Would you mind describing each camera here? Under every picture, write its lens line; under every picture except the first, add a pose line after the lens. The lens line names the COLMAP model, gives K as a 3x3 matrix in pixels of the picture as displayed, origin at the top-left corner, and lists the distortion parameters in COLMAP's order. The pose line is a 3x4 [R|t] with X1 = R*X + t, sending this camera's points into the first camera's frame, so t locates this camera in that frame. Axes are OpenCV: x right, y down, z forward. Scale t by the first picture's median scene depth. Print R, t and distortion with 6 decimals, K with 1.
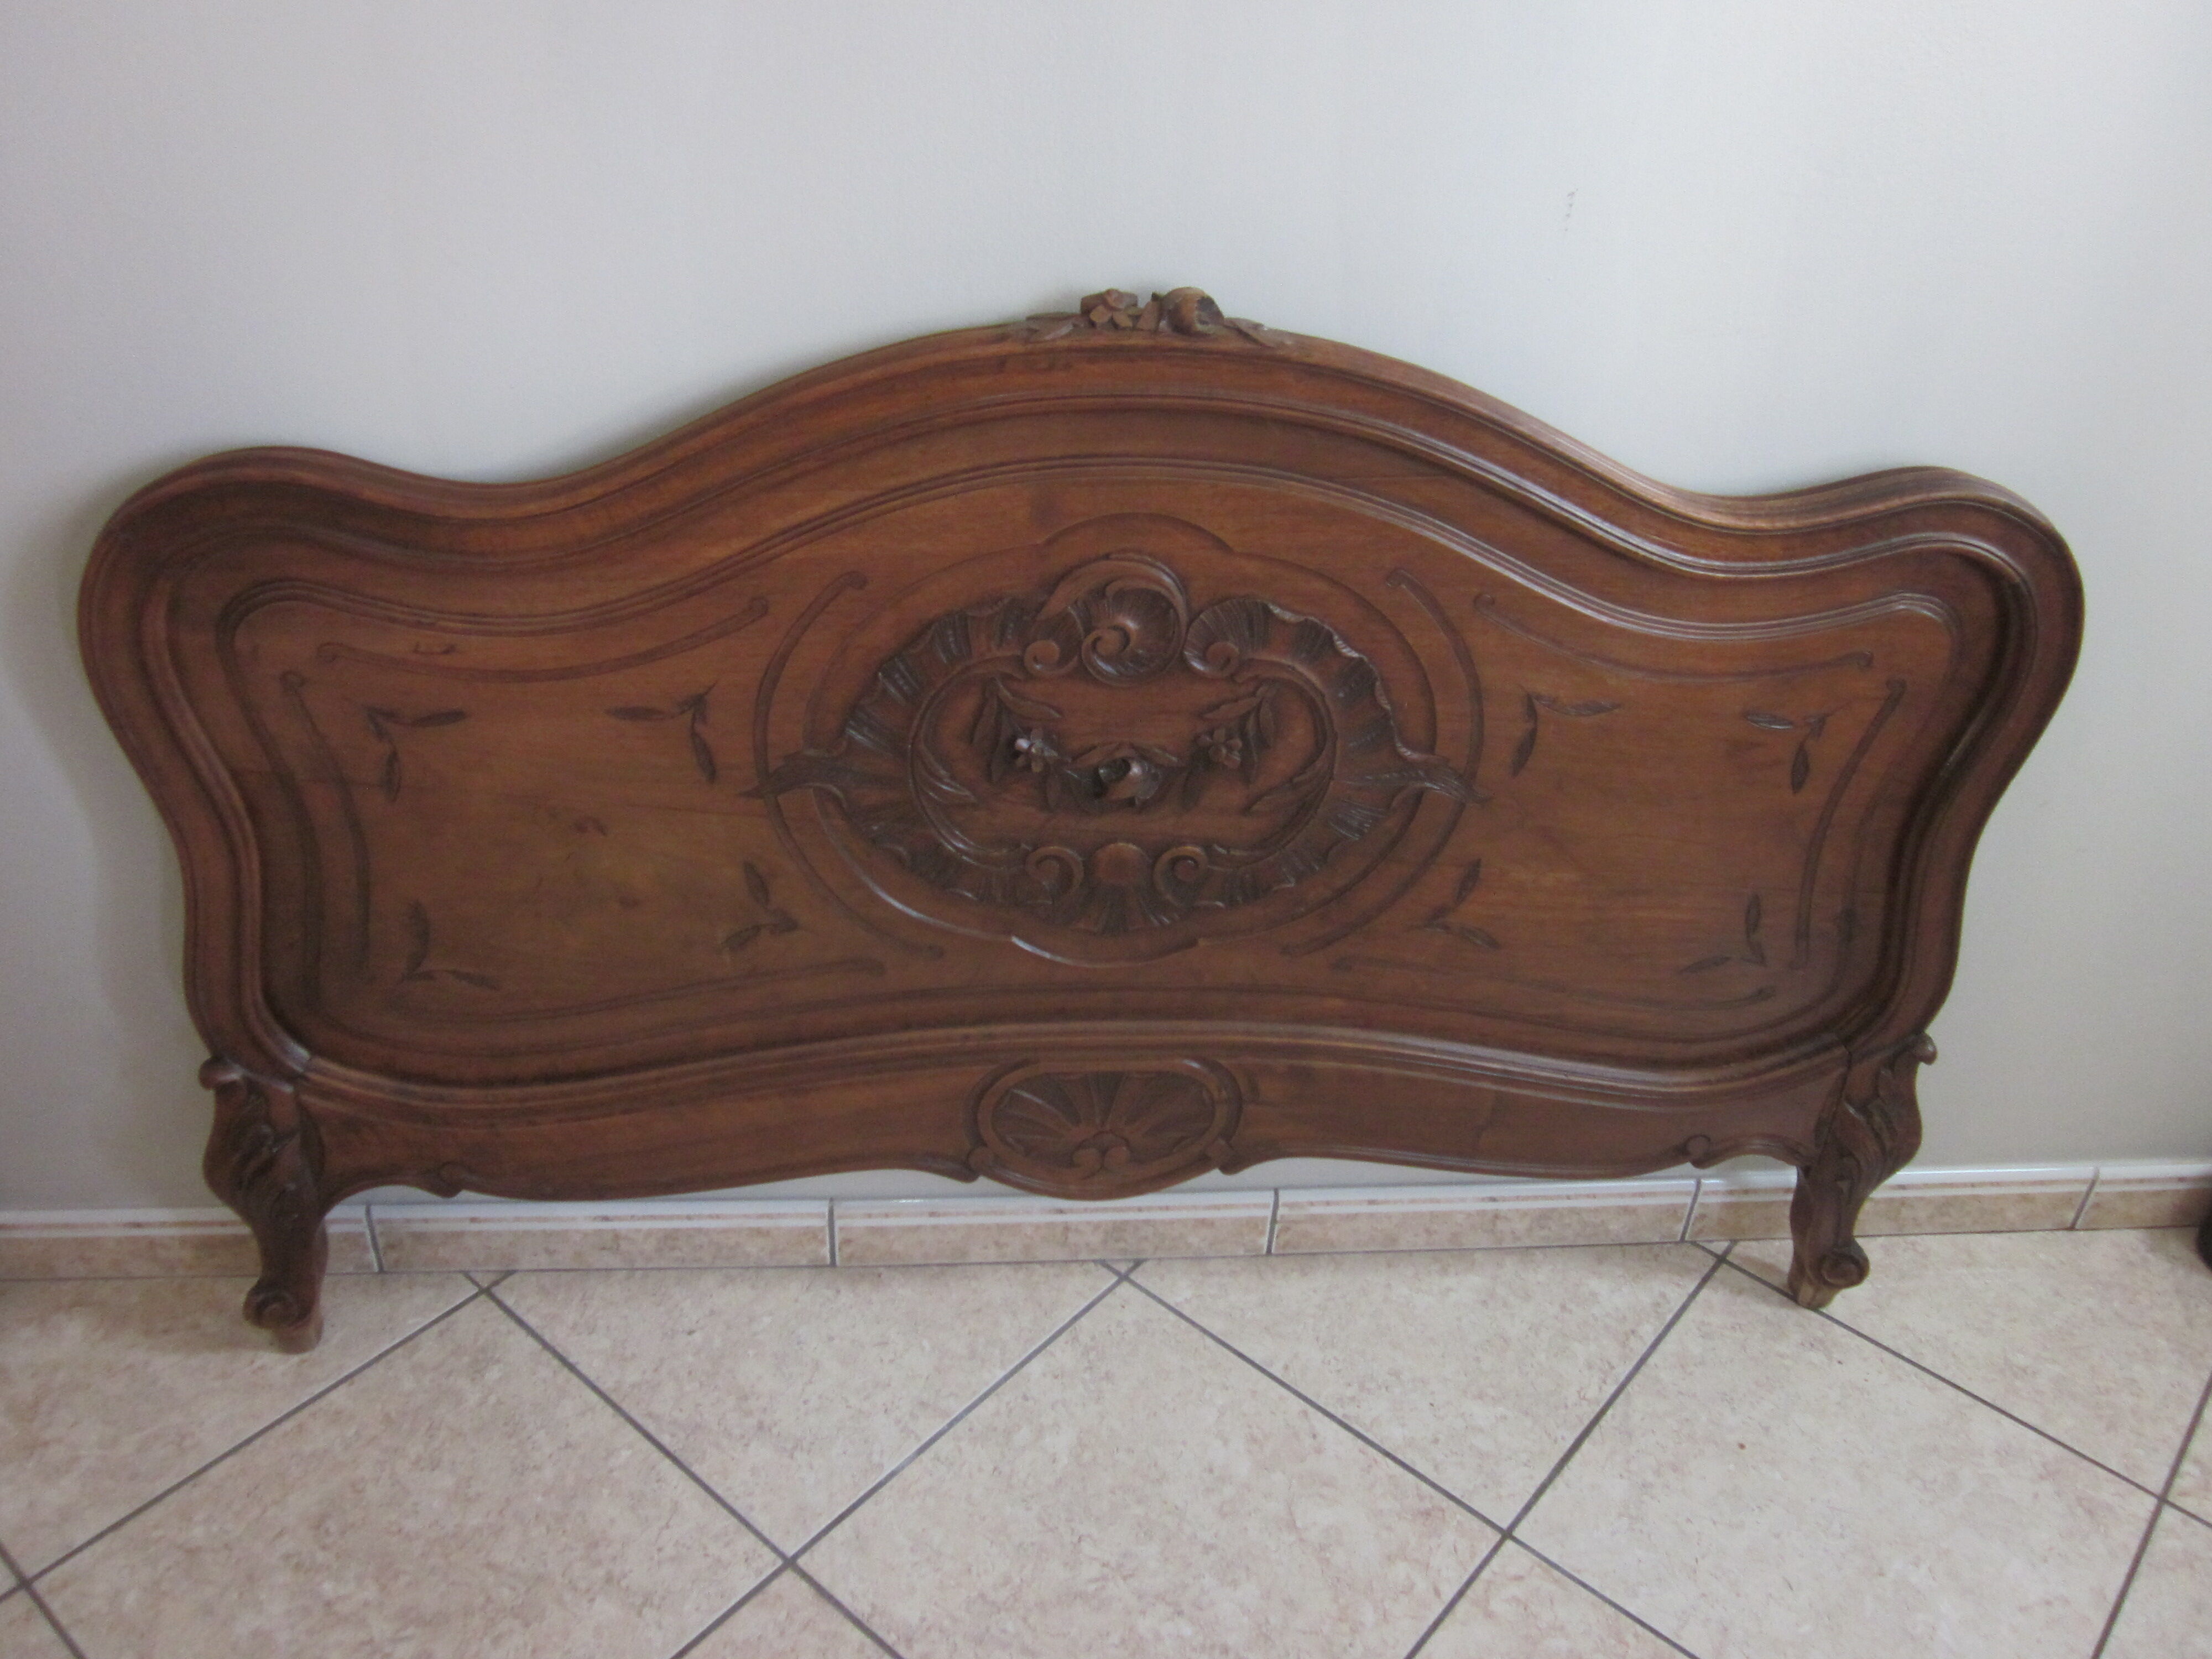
lens RADIAL K [[1838.4, 0, 1106.0], [0, 1838.4, 829.5], [0, 0, 1]] dist [-0.047411, 0.022024]
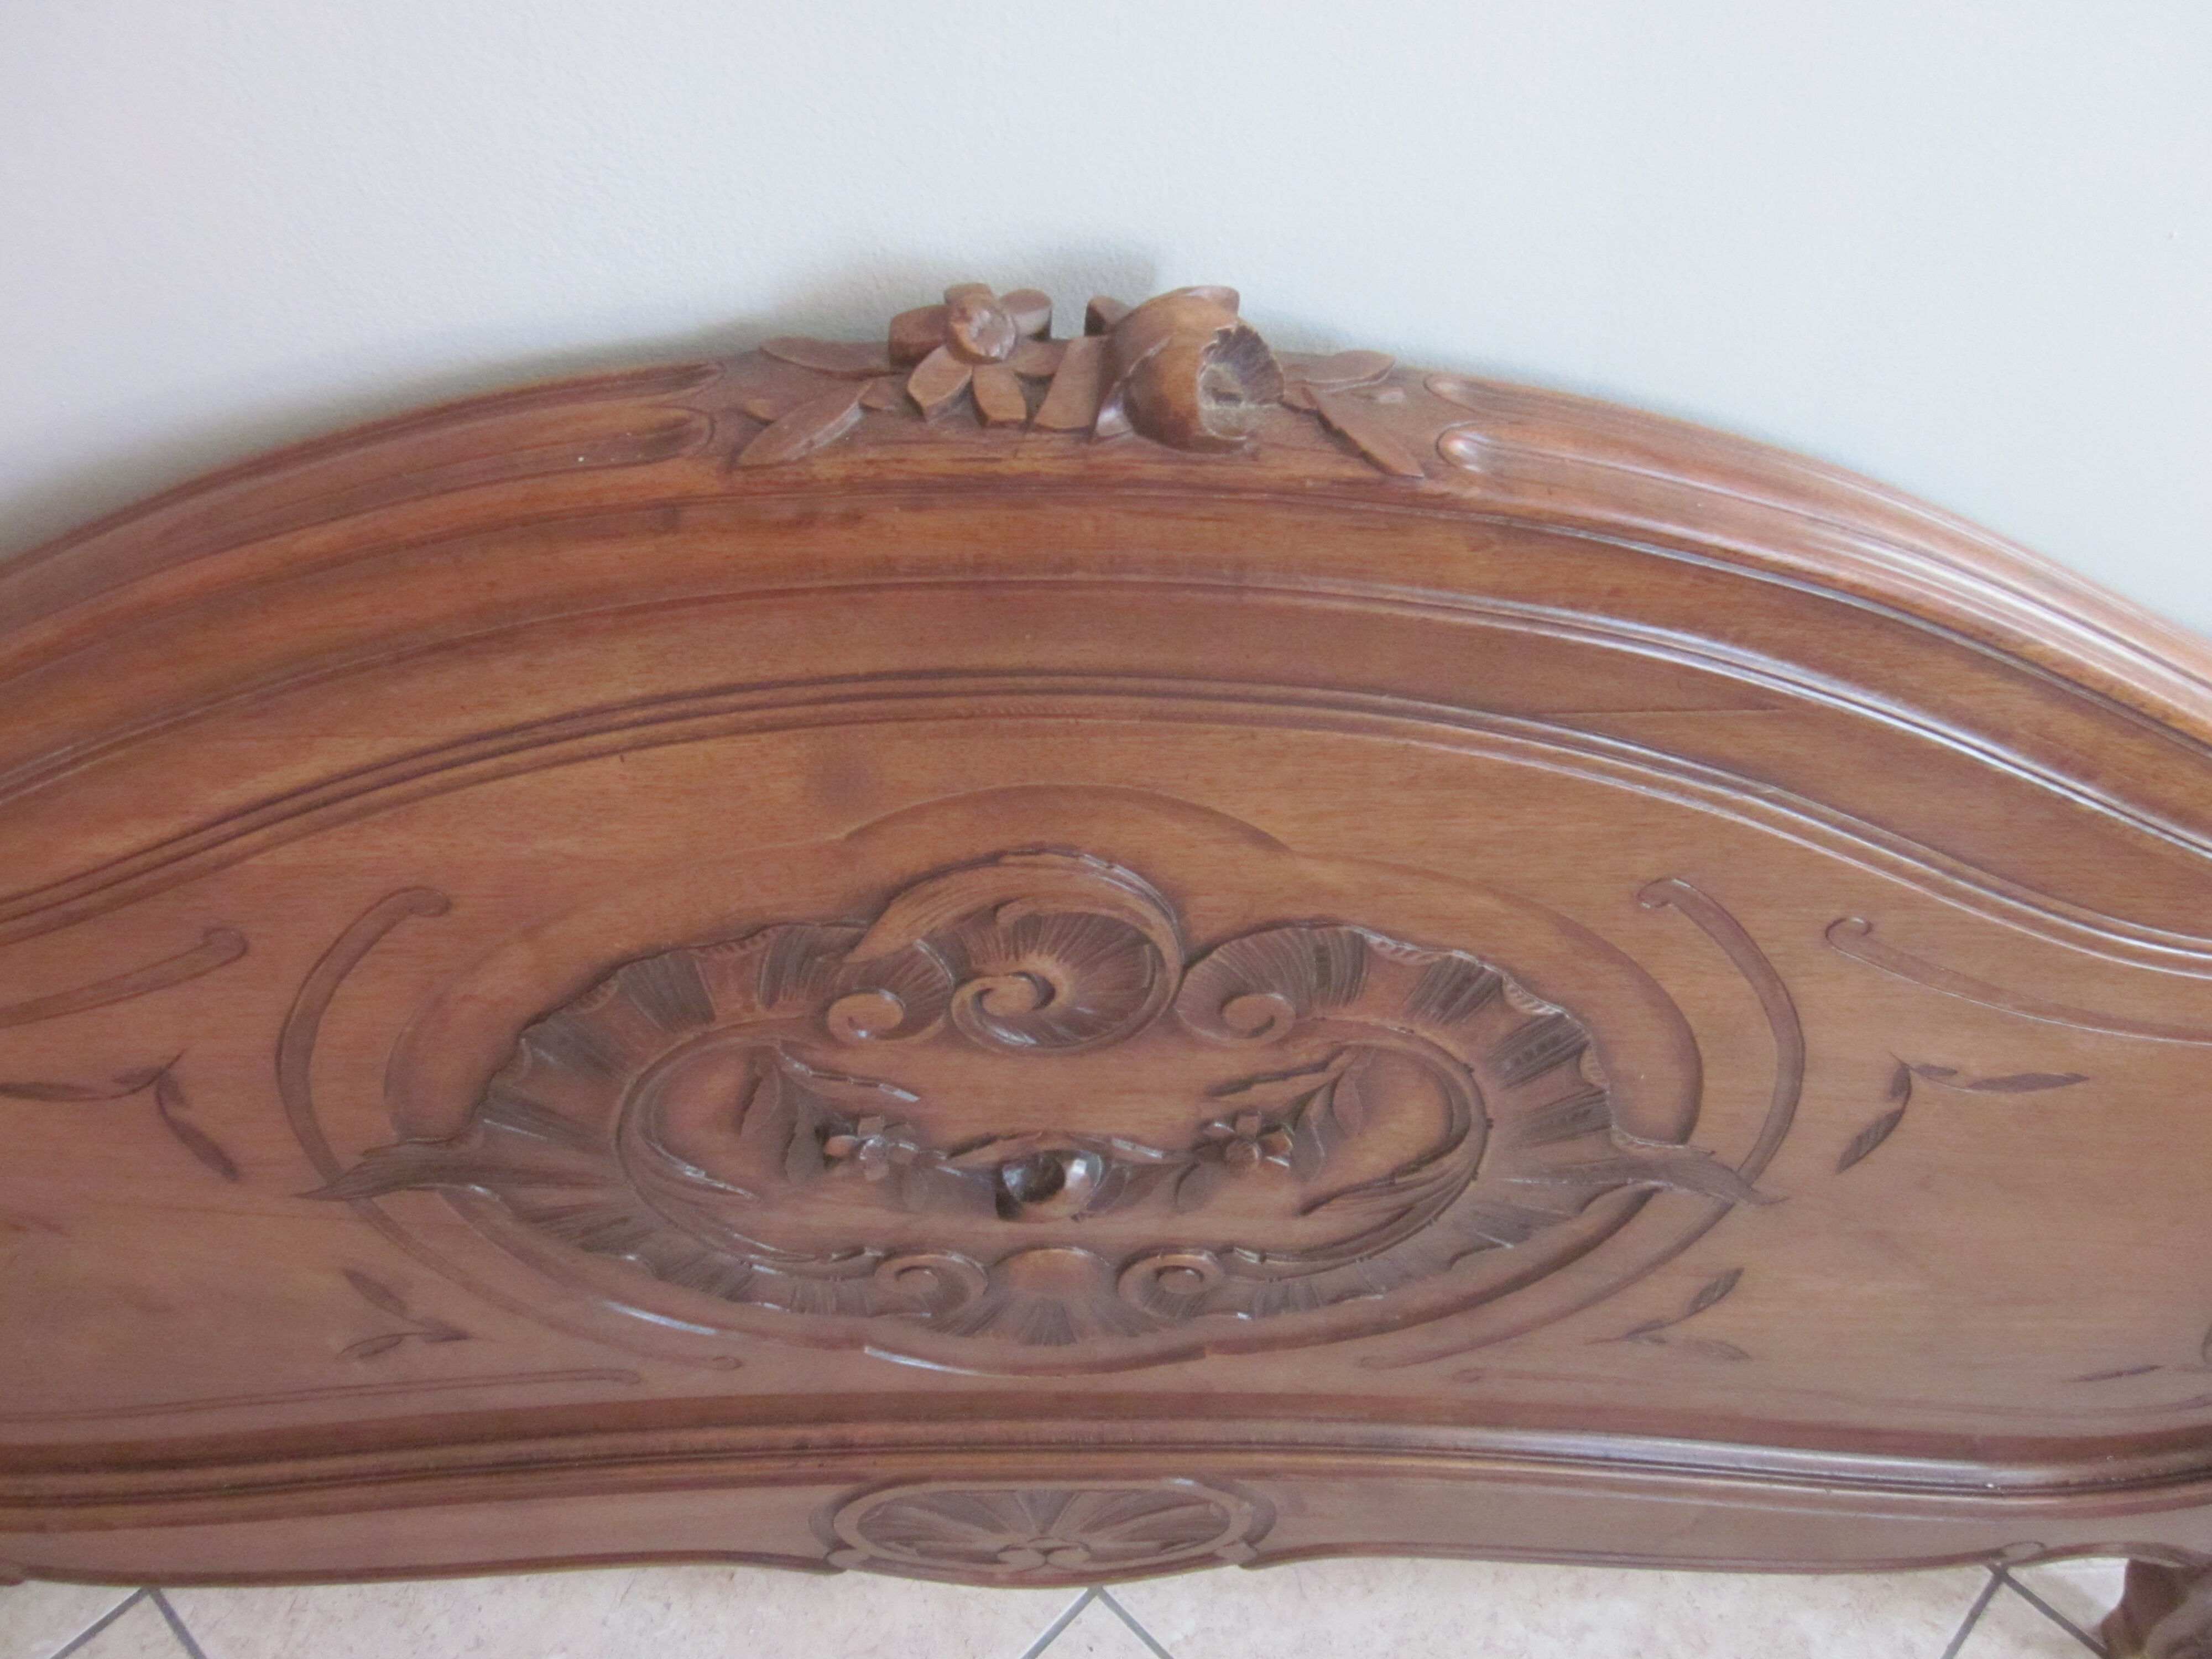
lens RADIAL K [[1838.4, 0, 1106.0], [0, 1838.4, 829.5], [0, 0, 1]] dist [-0.047411, 0.022024]
pose [[0.998036, 0.038747, -0.049224, 0.042969], [-0.023723, 0.961018, 0.275468, -0.248613], [0.057978, -0.273759, 0.960049, 0.530424]]
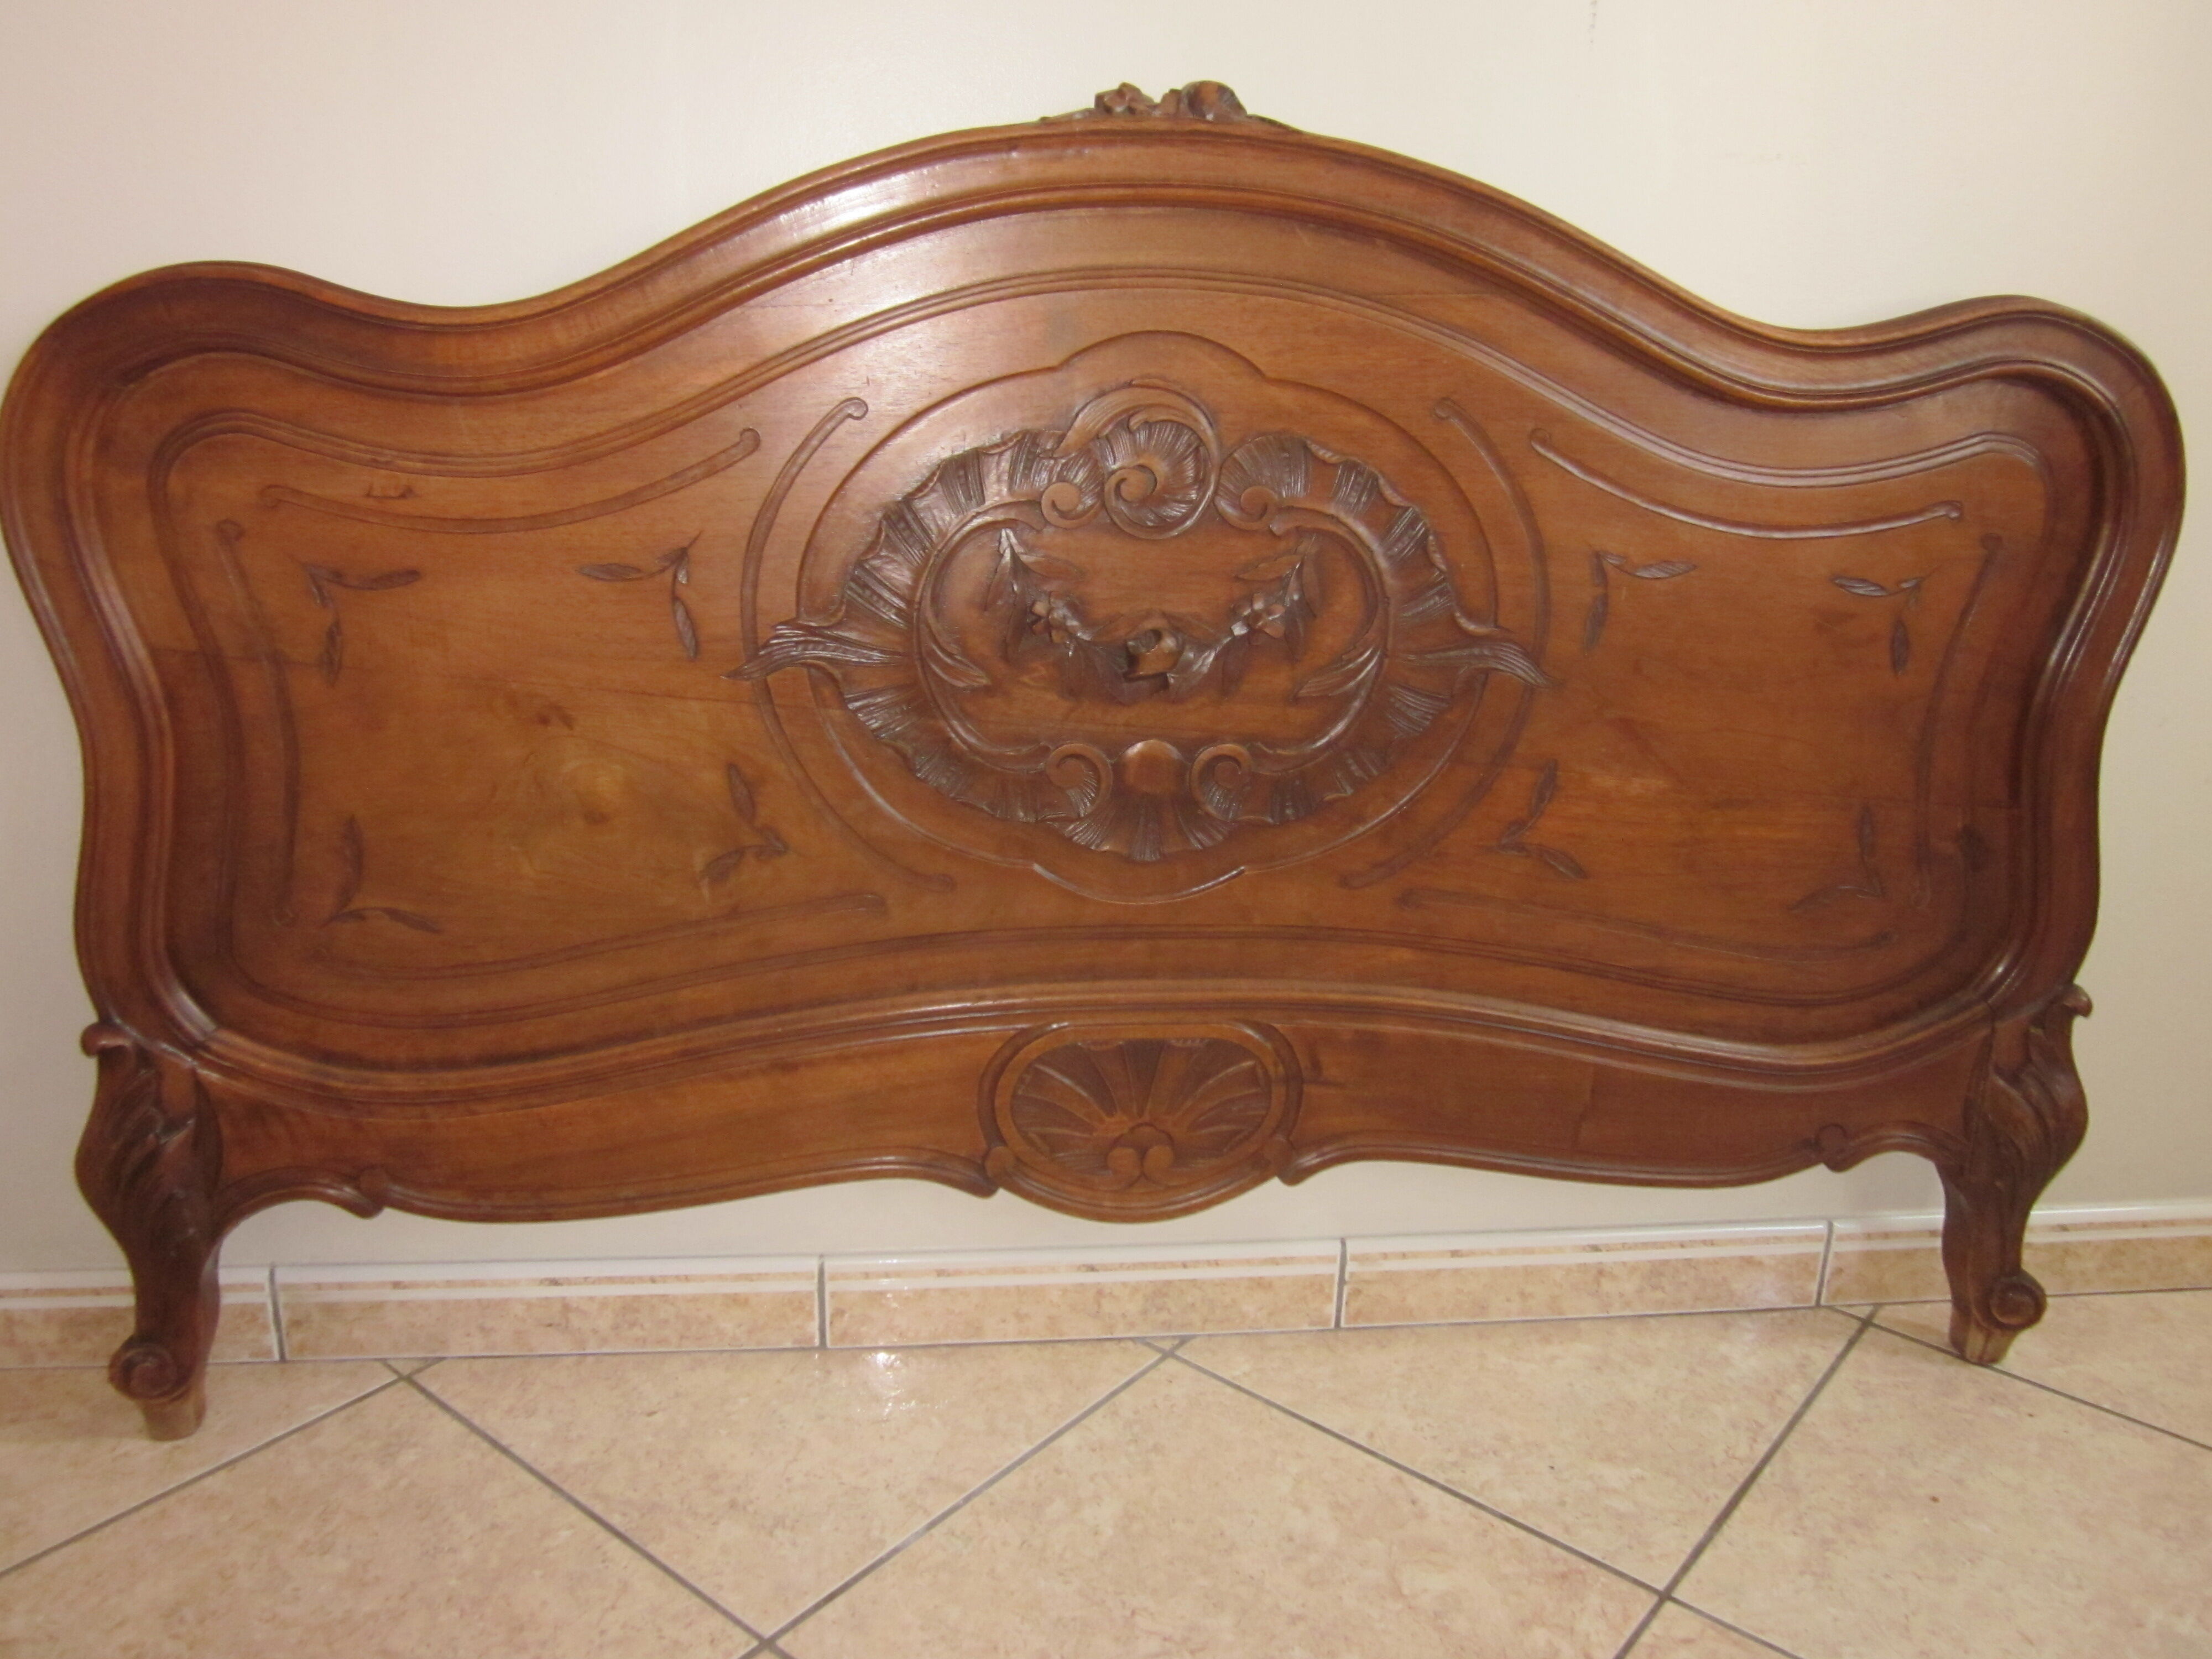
lens RADIAL K [[1838.4, 0, 1106.0], [0, 1838.4, 829.5], [0, 0, 1]] dist [-0.047411, 0.022024]
pose [[0.999472, -0.030139, 0.012109, -0.026605], [0.032234, 0.966260, -0.255542, 0.273297], [-0.003998, 0.255798, 0.966722, 0.152291]]
